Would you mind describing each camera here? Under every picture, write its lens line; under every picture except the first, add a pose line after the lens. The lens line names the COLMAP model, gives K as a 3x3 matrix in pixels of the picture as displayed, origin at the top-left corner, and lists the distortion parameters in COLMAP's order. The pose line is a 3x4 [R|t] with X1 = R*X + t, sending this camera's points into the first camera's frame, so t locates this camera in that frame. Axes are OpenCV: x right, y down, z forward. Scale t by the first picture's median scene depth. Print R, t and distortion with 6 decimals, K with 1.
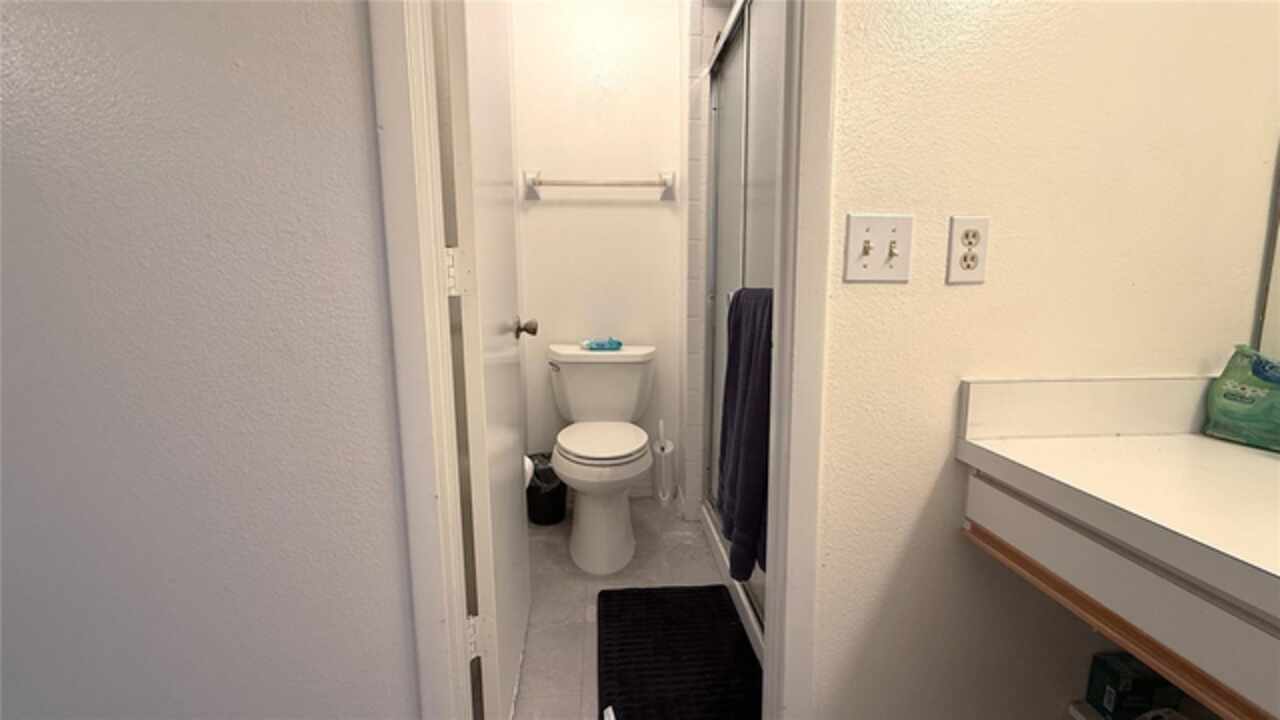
lens RADIAL K [[518.4, 0, 642.5], [0, 518.4, 358.7], [0, 0, 1]] dist [0.001086, -0.000229]
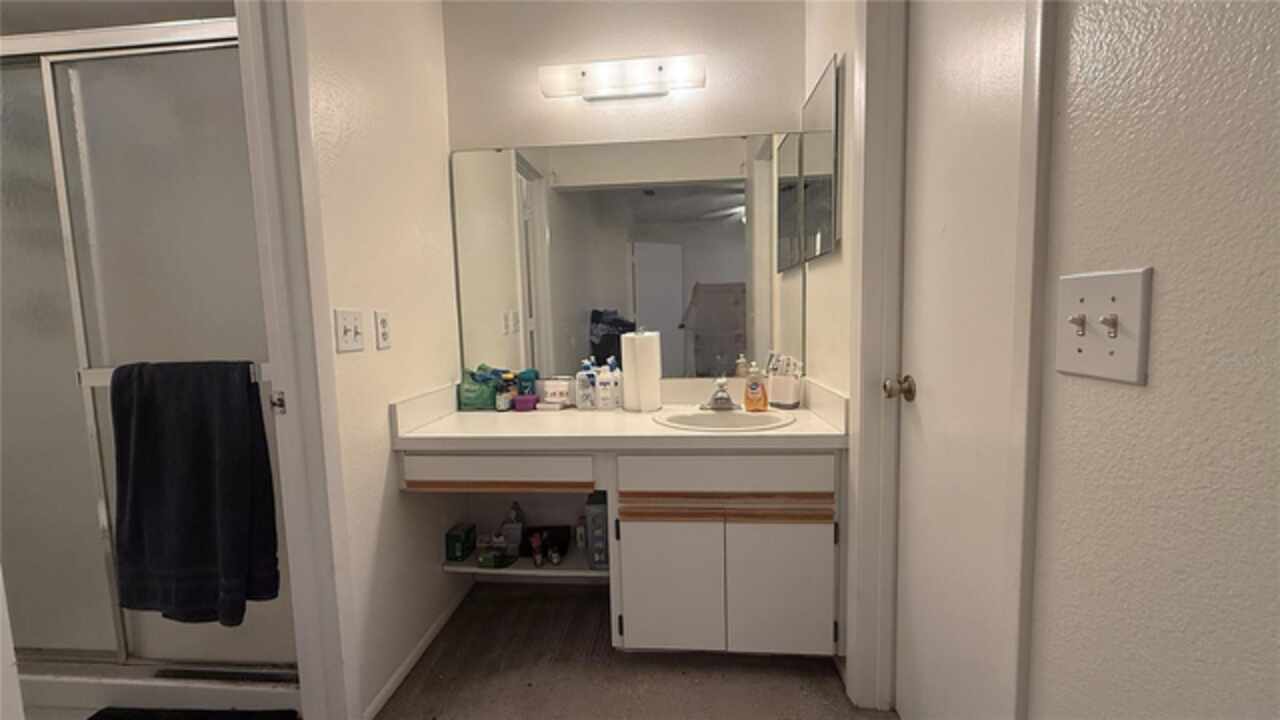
lens RADIAL K [[518.4, 0, 638.7], [0, 518.4, 359.9], [0, 0, 1]] dist [0.001086, -0.000229]
pose [[0.165117, -0.080232, 0.983005, -0.965747], [0.160113, 0.985645, 0.053553, -0.062710], [-0.973191, 0.148550, 0.175593, -0.140718]]
